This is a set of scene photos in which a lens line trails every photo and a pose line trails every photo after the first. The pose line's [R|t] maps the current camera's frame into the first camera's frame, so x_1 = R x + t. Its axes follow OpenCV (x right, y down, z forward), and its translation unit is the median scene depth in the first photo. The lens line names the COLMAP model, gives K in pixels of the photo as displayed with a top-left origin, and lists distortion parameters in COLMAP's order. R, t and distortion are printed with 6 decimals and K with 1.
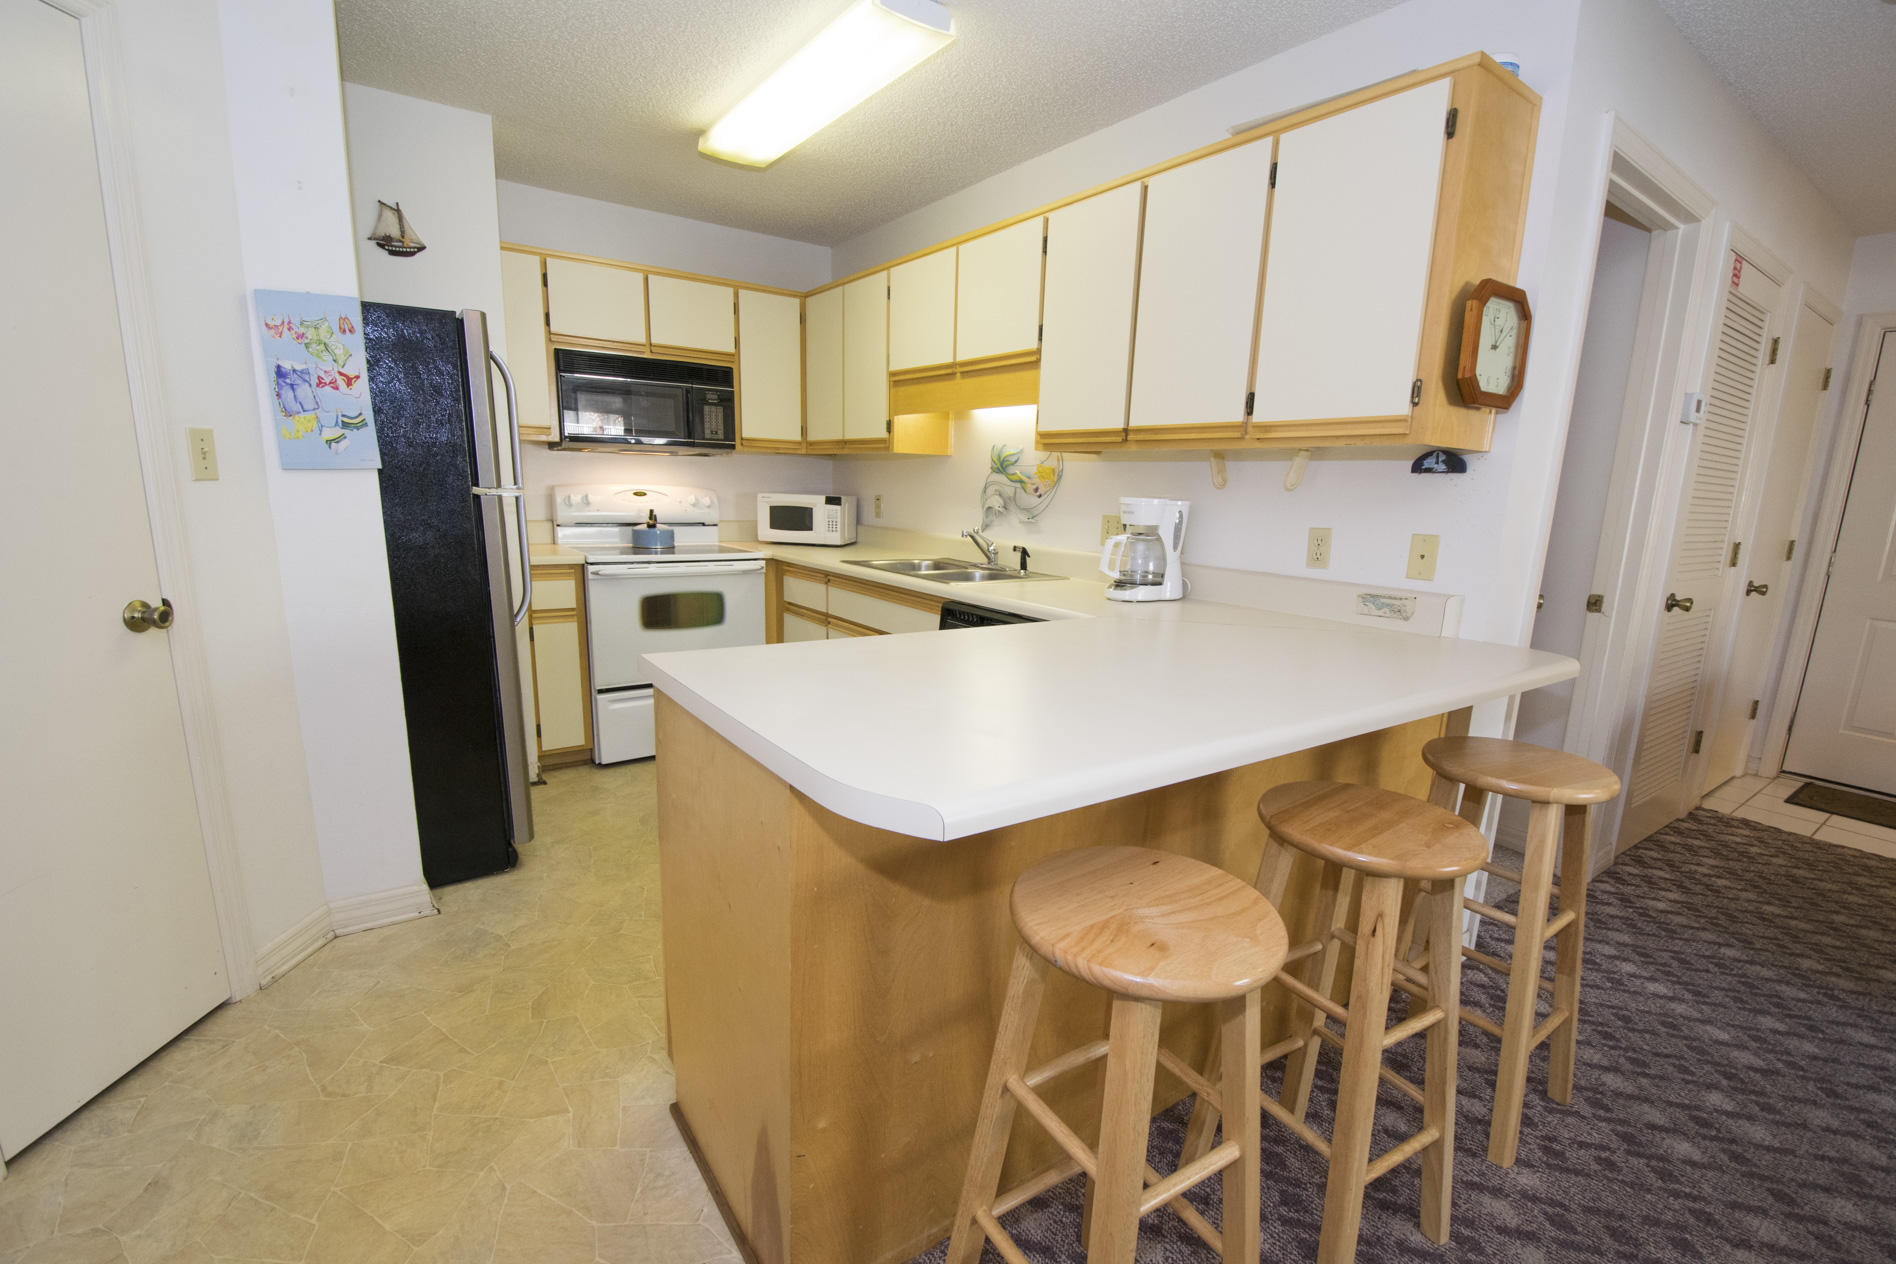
lens RADIAL K [[830.5, 0, 958.2], [0, 830.5, 657.3], [0, 0, 1]] dist [0.012218, -0.020417]
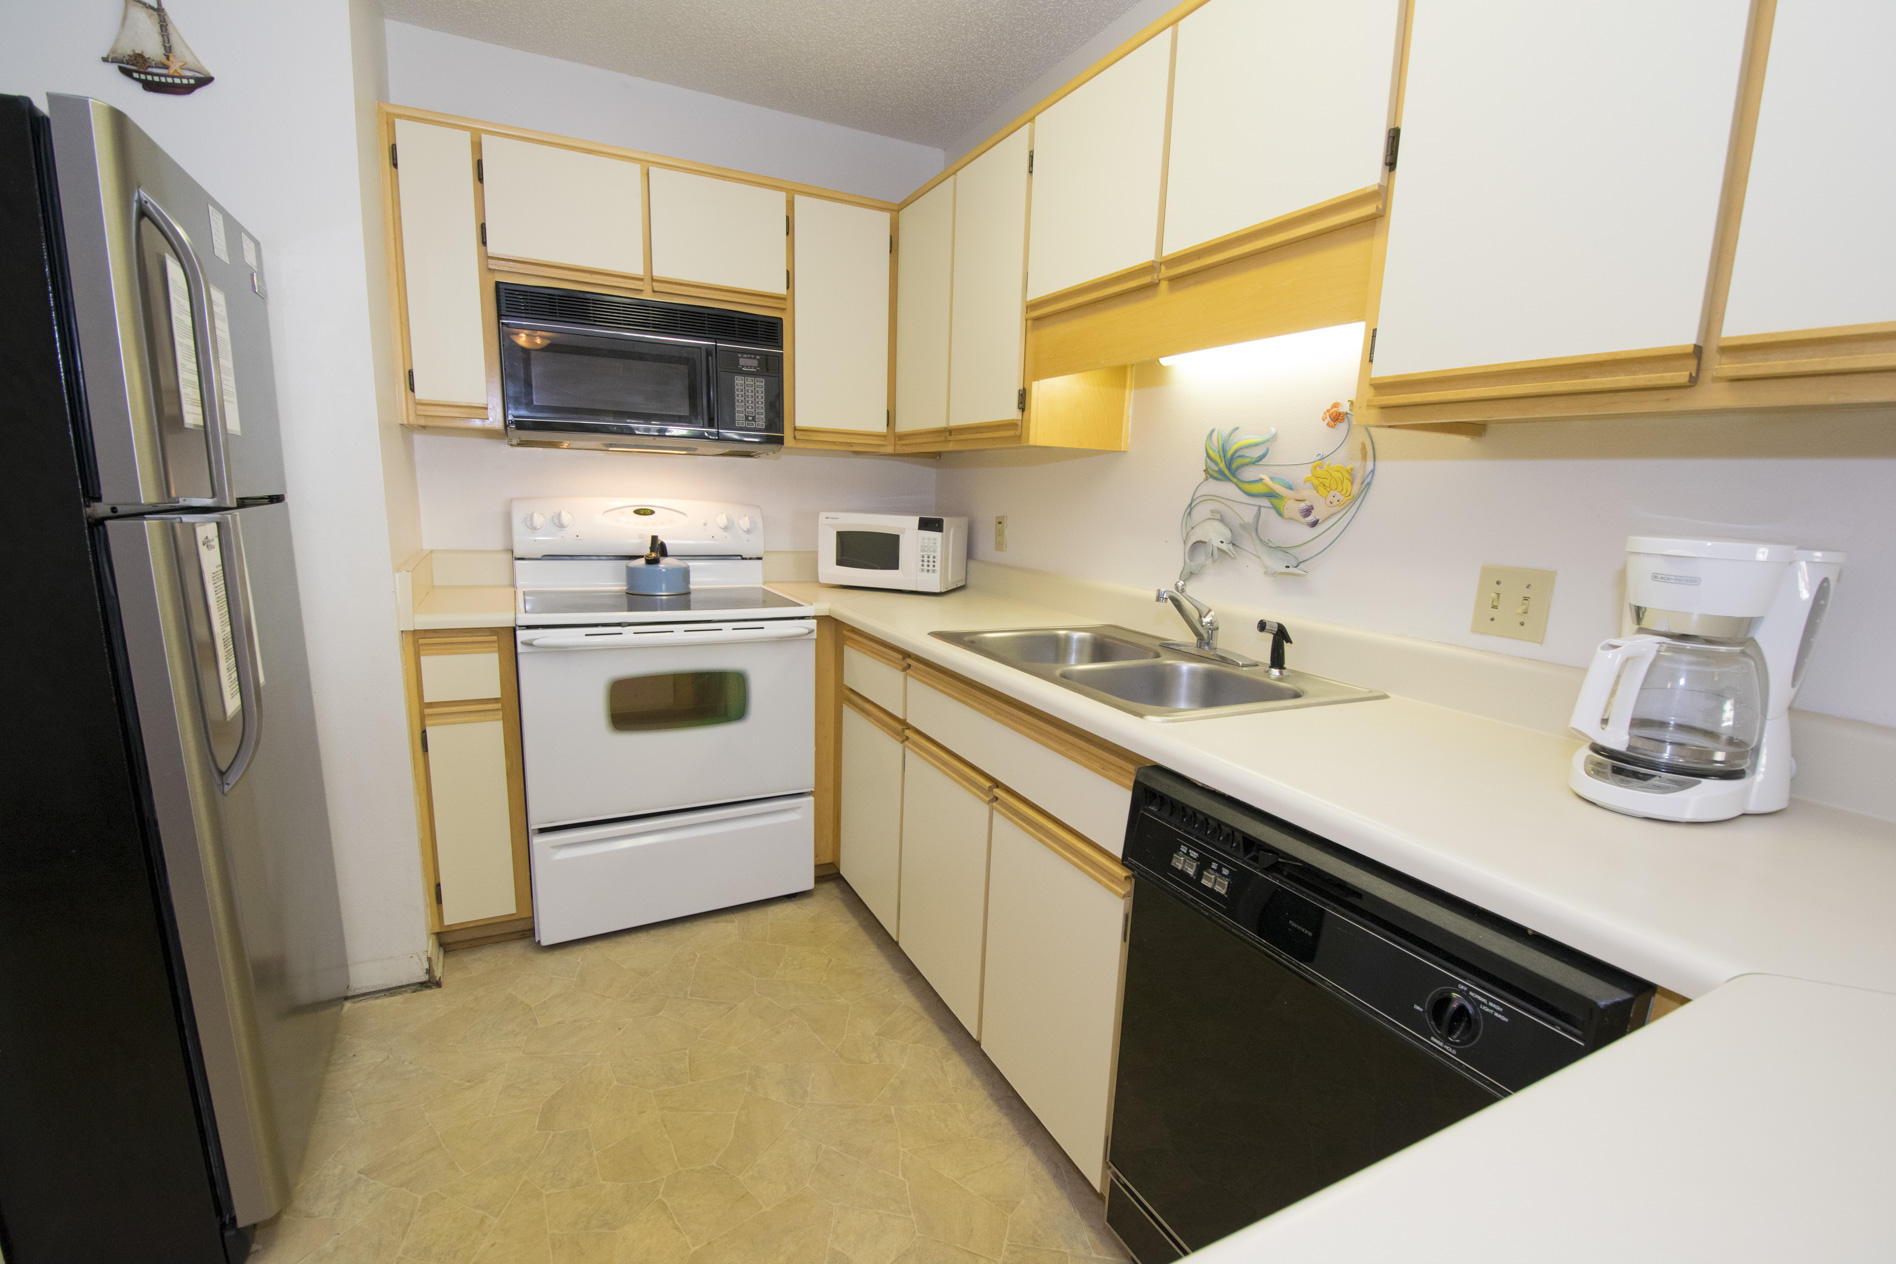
lens RADIAL K [[832.5, 0, 953.8], [0, 832.5, 656.5], [0, 0, 1]] dist [0.000367, -0.010146]
pose [[0.988255, 0.033453, -0.149110, -0.038624], [-0.036293, 0.999207, -0.016362, -0.088954], [0.148444, 0.021581, 0.988685, 0.428242]]
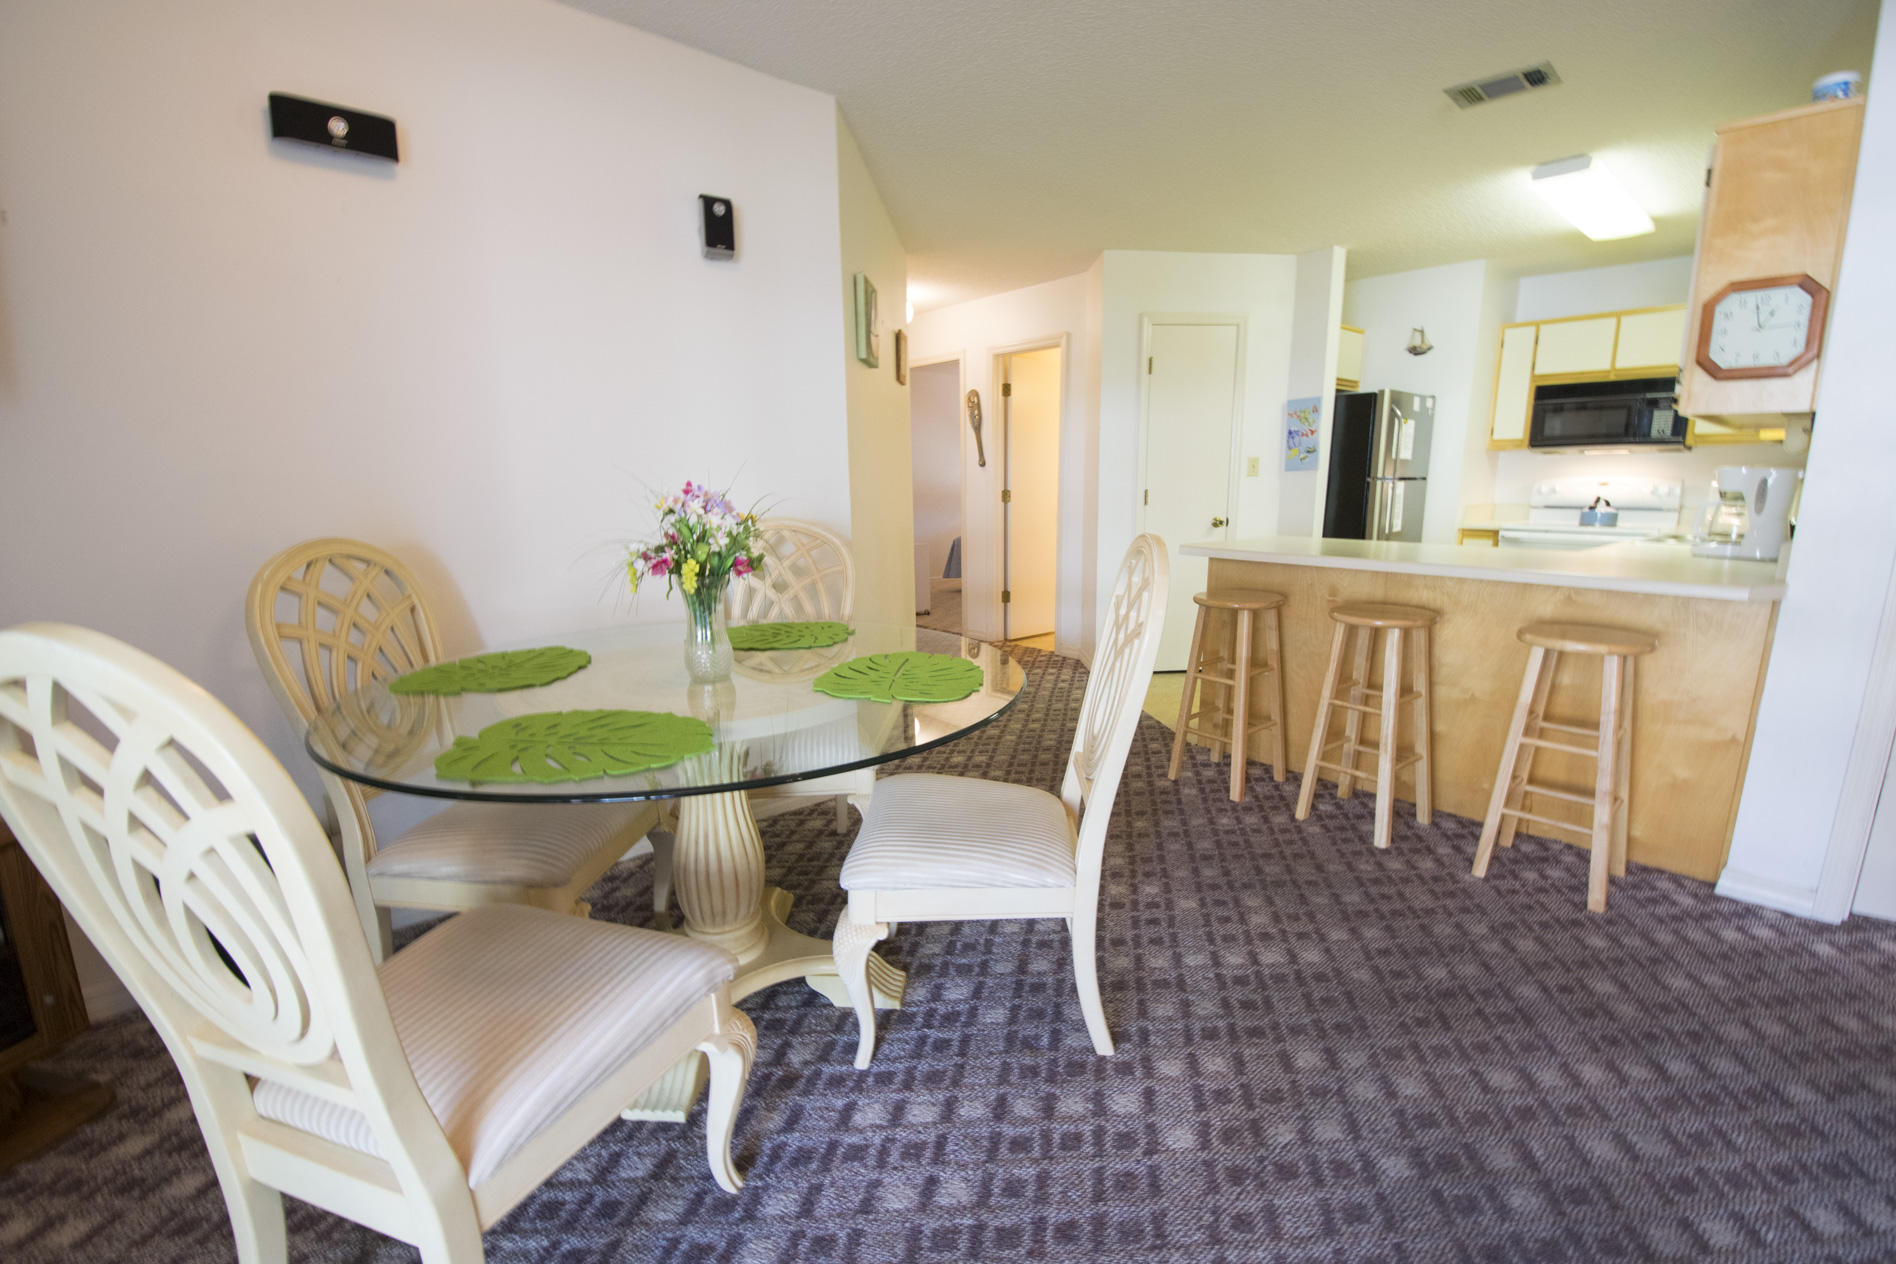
lens RADIAL K [[872.7, 0, 946.2], [0, 872.7, 667.8], [0, 0, 1]] dist [0.000395, -0.000192]
pose [[0.124383, 0.177221, -0.976280, 0.965095], [-0.197886, 0.968585, 0.150612, 0.084876], [0.972301, 0.174458, 0.155545, -0.163737]]
